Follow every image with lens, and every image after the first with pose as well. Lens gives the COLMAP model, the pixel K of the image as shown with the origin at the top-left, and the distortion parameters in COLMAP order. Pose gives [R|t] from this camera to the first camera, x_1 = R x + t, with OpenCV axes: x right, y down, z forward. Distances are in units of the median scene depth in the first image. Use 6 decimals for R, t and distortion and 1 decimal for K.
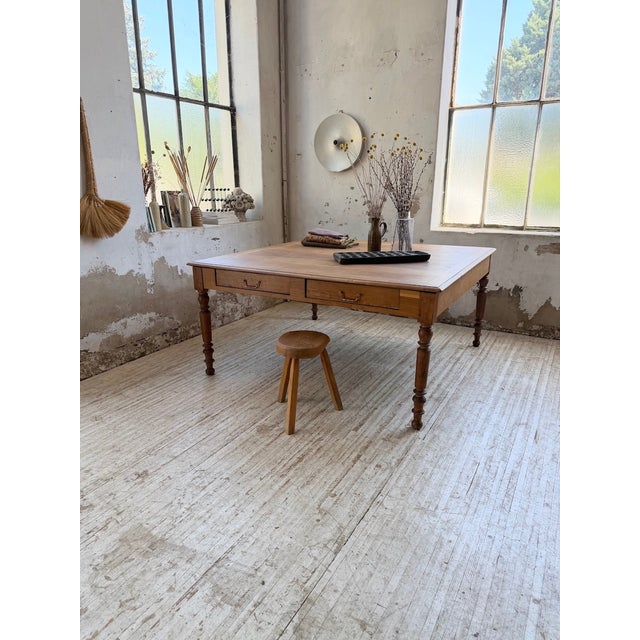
lens RADIAL K [[451.0, 0, 316.6], [0, 451.0, 321.1], [0, 0, 1]] dist [0.051594, -0.068986]
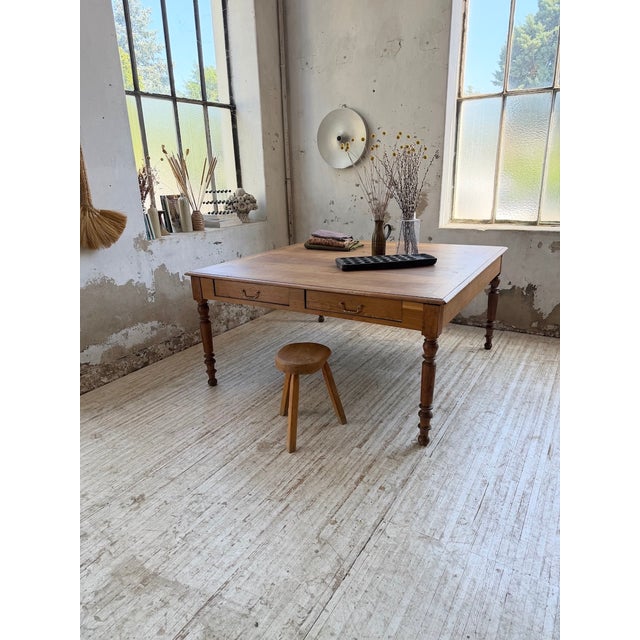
lens RADIAL K [[451.0, 0, 316.5], [0, 451.0, 322.3], [0, 0, 1]] dist [0.051594, -0.068986]
pose [[0.999264, -0.019374, -0.033102, 0.022263], [0.020235, 0.999461, 0.025868, -0.034830], [0.032583, -0.026519, 0.999117, 0.028338]]
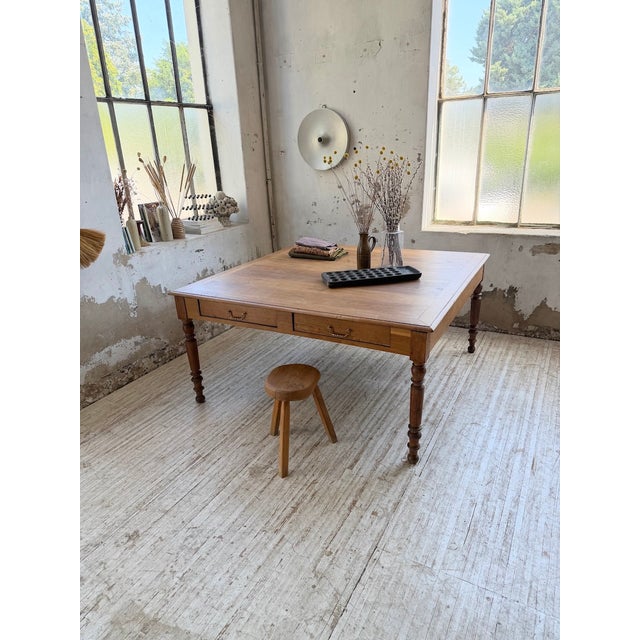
lens RADIAL K [[451.0, 0, 320.3], [0, 451.0, 320.5], [0, 0, 1]] dist [0.051594, -0.068986]
pose [[0.998880, -0.045386, 0.013389, 0.015303], [0.044316, 0.996450, 0.071574, -0.103154], [-0.016590, -0.070901, 0.997345, 0.031434]]
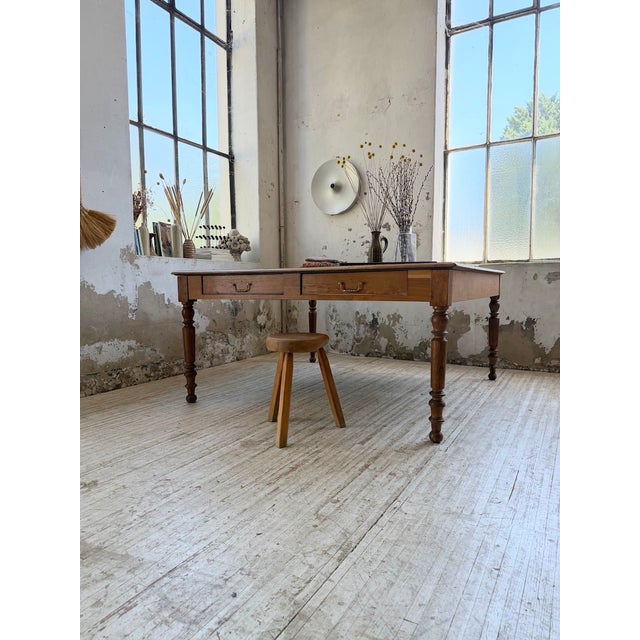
lens RADIAL K [[451.0, 0, 319.0], [0, 451.0, 320.8], [0, 0, 1]] dist [0.051594, -0.068986]
pose [[0.999954, -0.005731, 0.007651, 0.002811], [0.007231, 0.976993, -0.213150, 0.136940], [-0.006254, 0.213196, 0.976989, 0.104433]]
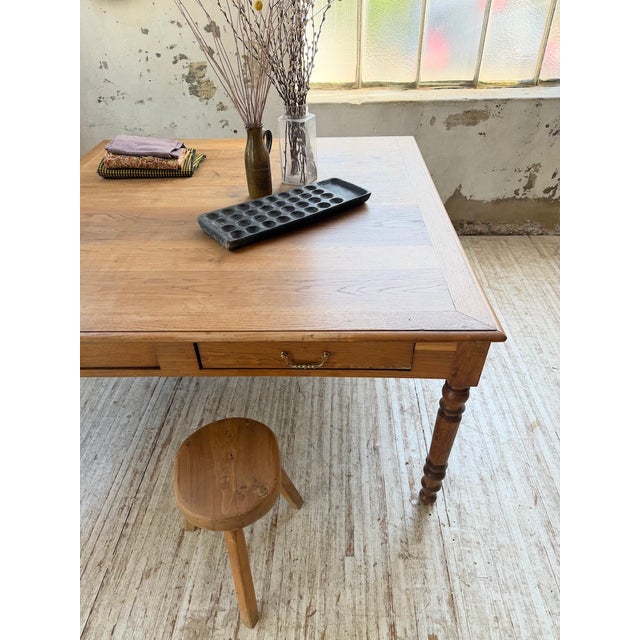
lens RADIAL K [[451.0, 0, 319.6], [0, 451.0, 325.1], [0, 0, 1]] dist [0.051594, -0.068986]
pose [[0.883575, -0.303378, 0.356732, -0.050478], [0.154167, 0.907757, 0.390140, -0.188965], [-0.442186, -0.289722, 0.848842, 0.409625]]
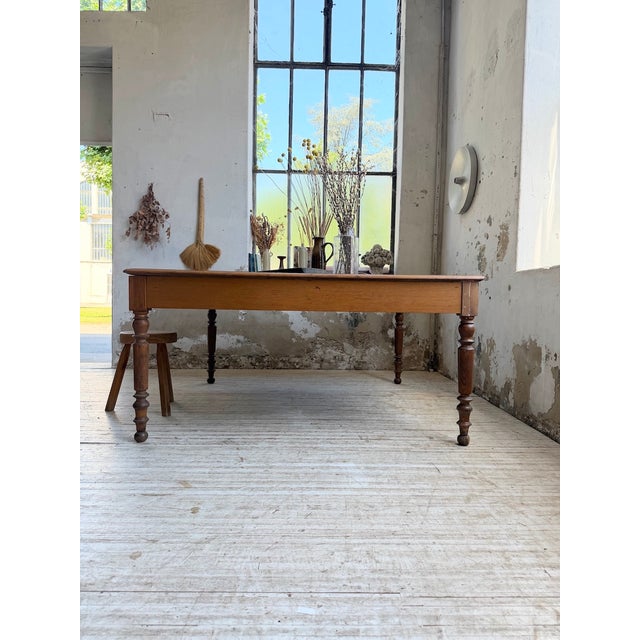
lens RADIAL K [[451.0, 0, 324.1], [0, 451.0, 317.6], [0, 0, 1]] dist [0.051594, -0.068986]
pose [[0.520970, 0.041940, -0.852544, 0.784776], [-0.264210, 0.957663, -0.114342, 0.013541], [0.811655, 0.284820, 0.509995, 0.542752]]
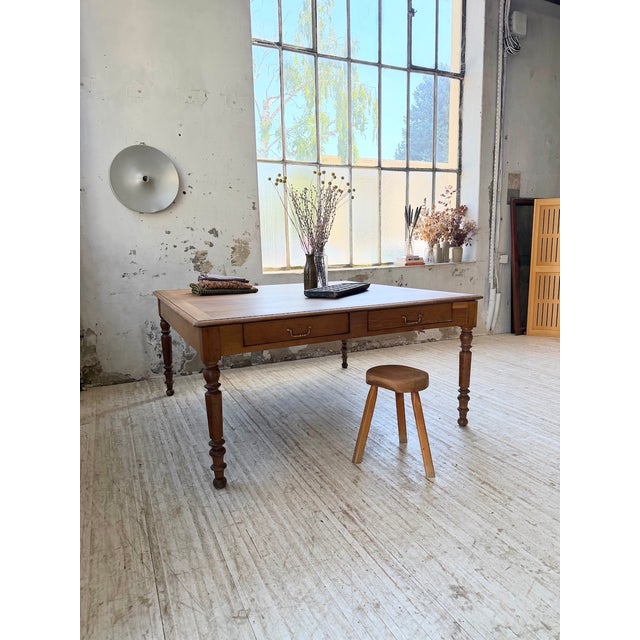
lens RADIAL K [[451.0, 0, 325.1], [0, 451.0, 319.8], [0, 0, 1]] dist [0.051594, -0.068986]
pose [[0.558735, -0.142259, 0.817054, -0.593191], [0.259214, 0.965777, -0.009107, -0.065615], [-0.787796, 0.216880, 0.576489, 0.394524]]
